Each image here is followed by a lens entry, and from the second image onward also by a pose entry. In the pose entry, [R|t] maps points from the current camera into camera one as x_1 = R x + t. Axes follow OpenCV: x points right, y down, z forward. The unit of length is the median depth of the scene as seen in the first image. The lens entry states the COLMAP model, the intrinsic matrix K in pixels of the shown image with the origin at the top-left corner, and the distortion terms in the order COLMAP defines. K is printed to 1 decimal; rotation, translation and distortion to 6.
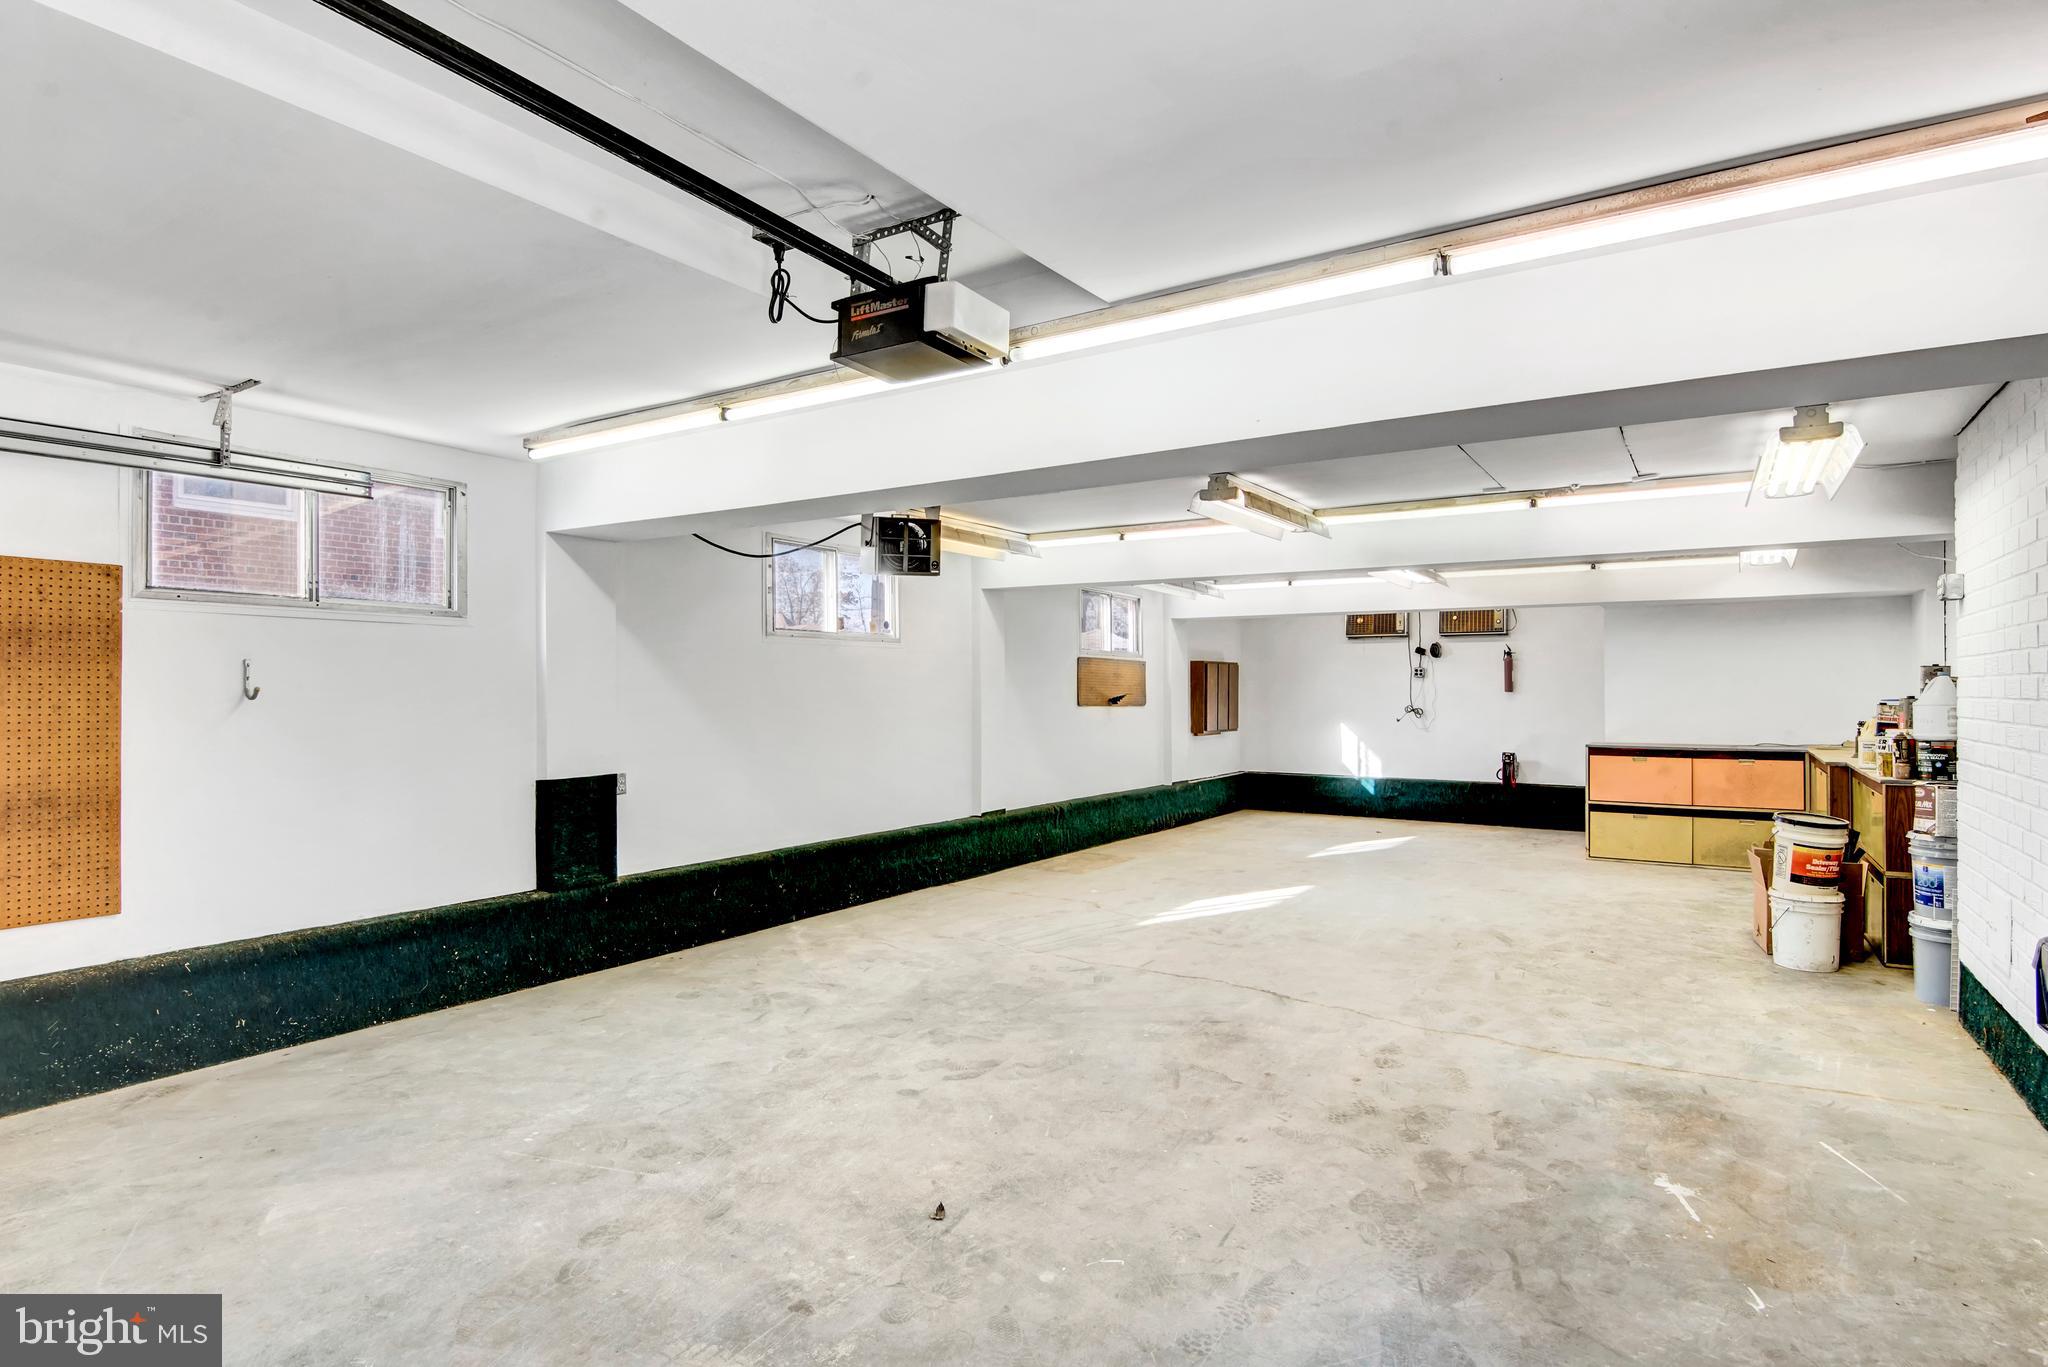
lens RADIAL K [[1030.1, 0, 1024.0], [0, 1030.1, 683.5], [0, 0, 1]] dist [-0.013388, -0.000541]
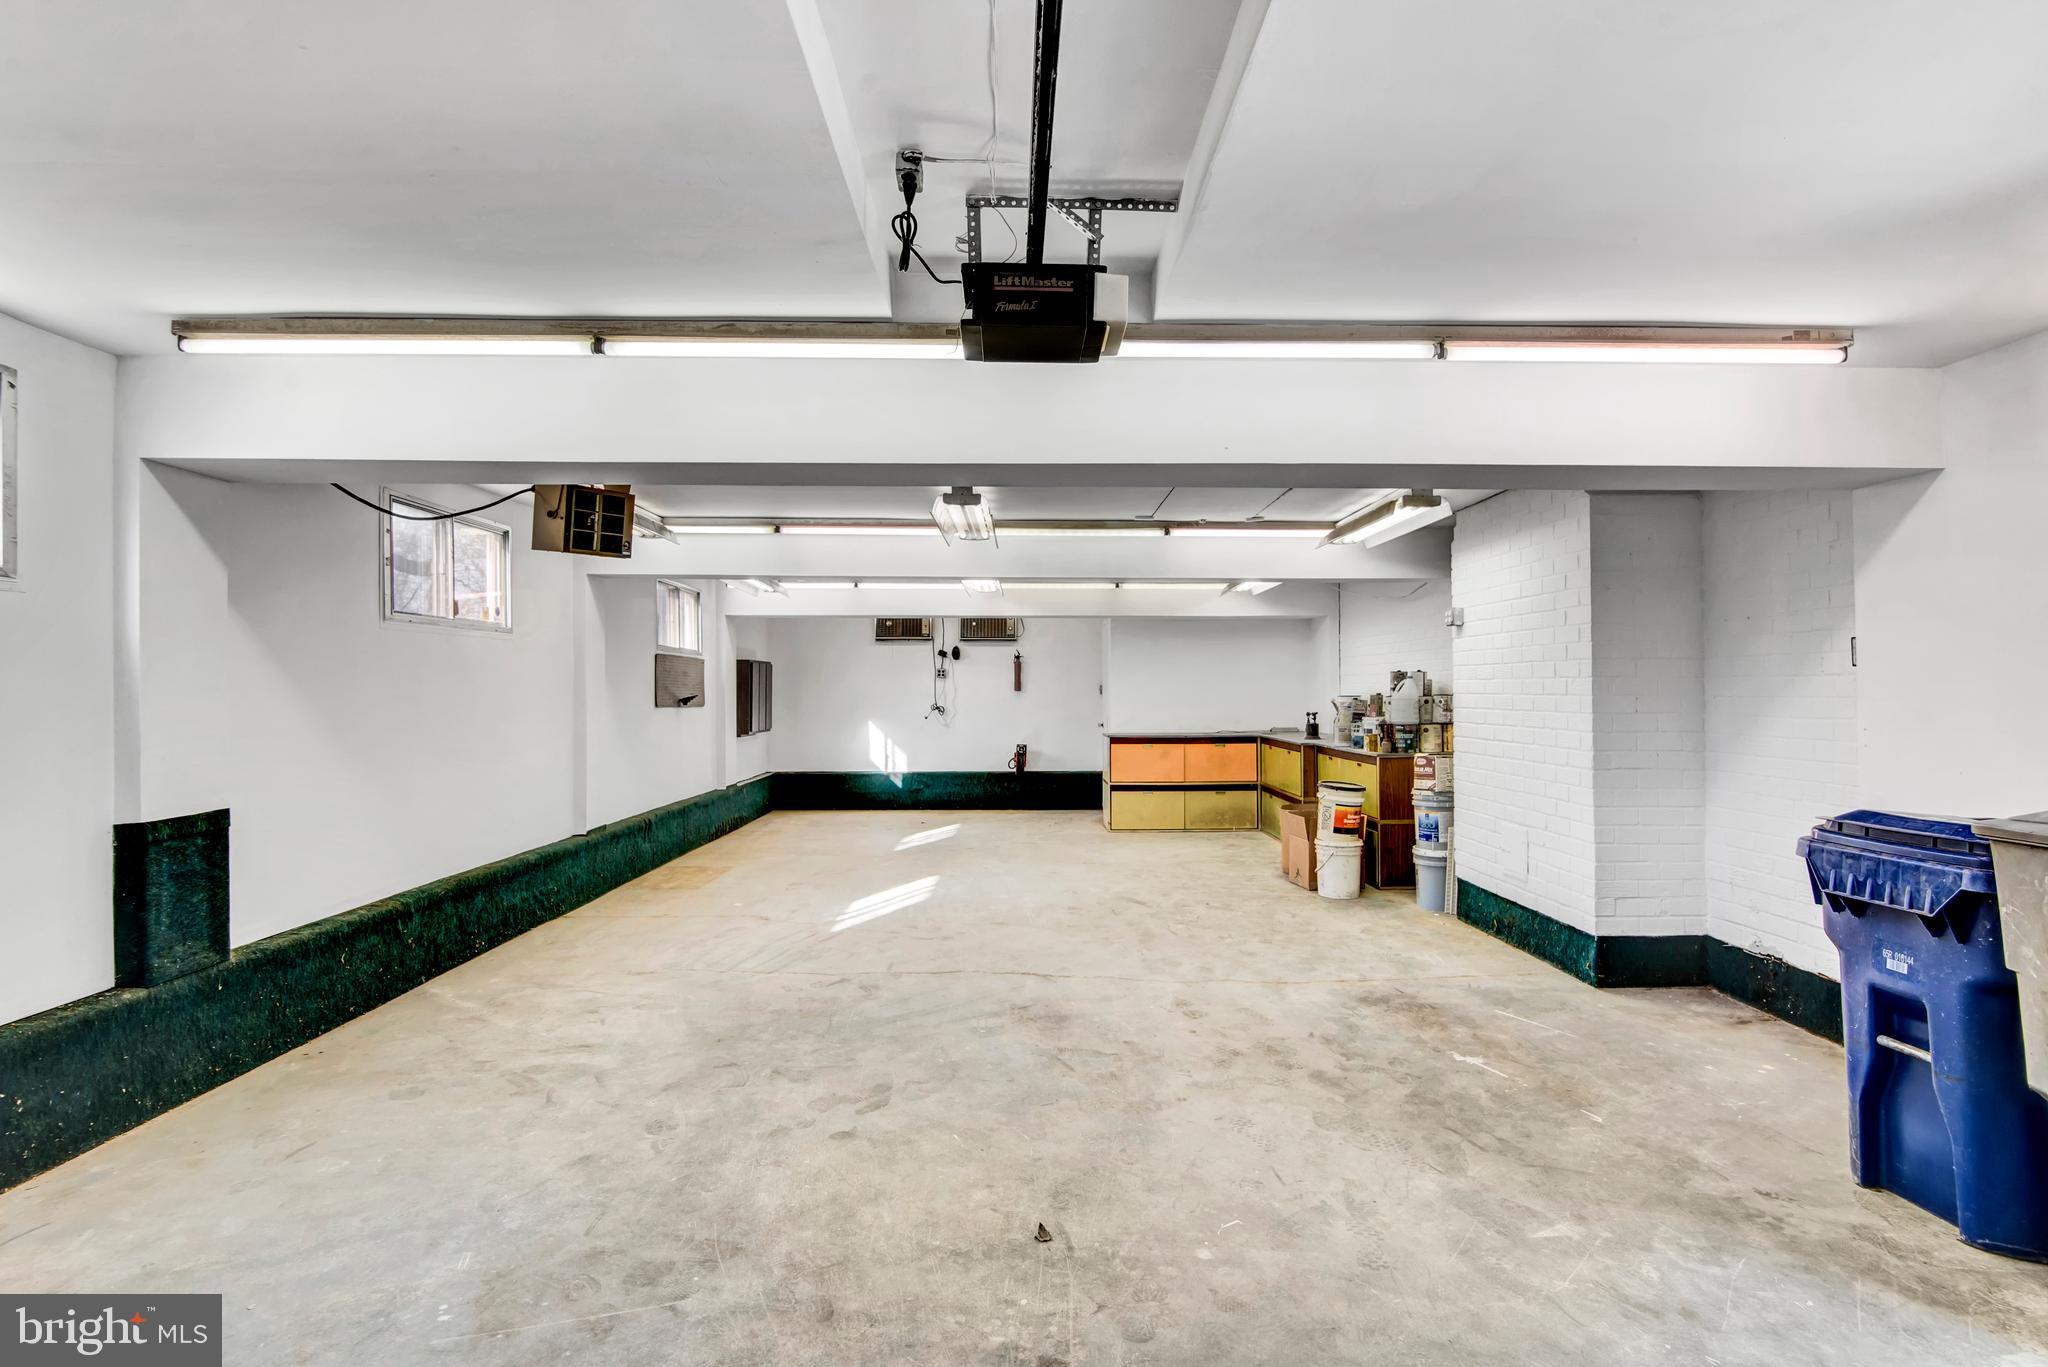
lens RADIAL K [[1028.1, 0, 1024.8], [0, 1028.1, 676.2], [0, 0, 1]] dist [-0.014931, 0.000175]
pose [[0.833443, 0.005830, 0.552575, -0.360965], [-0.001925, 0.999969, -0.007647, 0.001087], [-0.552603, 0.005310, 0.833428, 0.120573]]
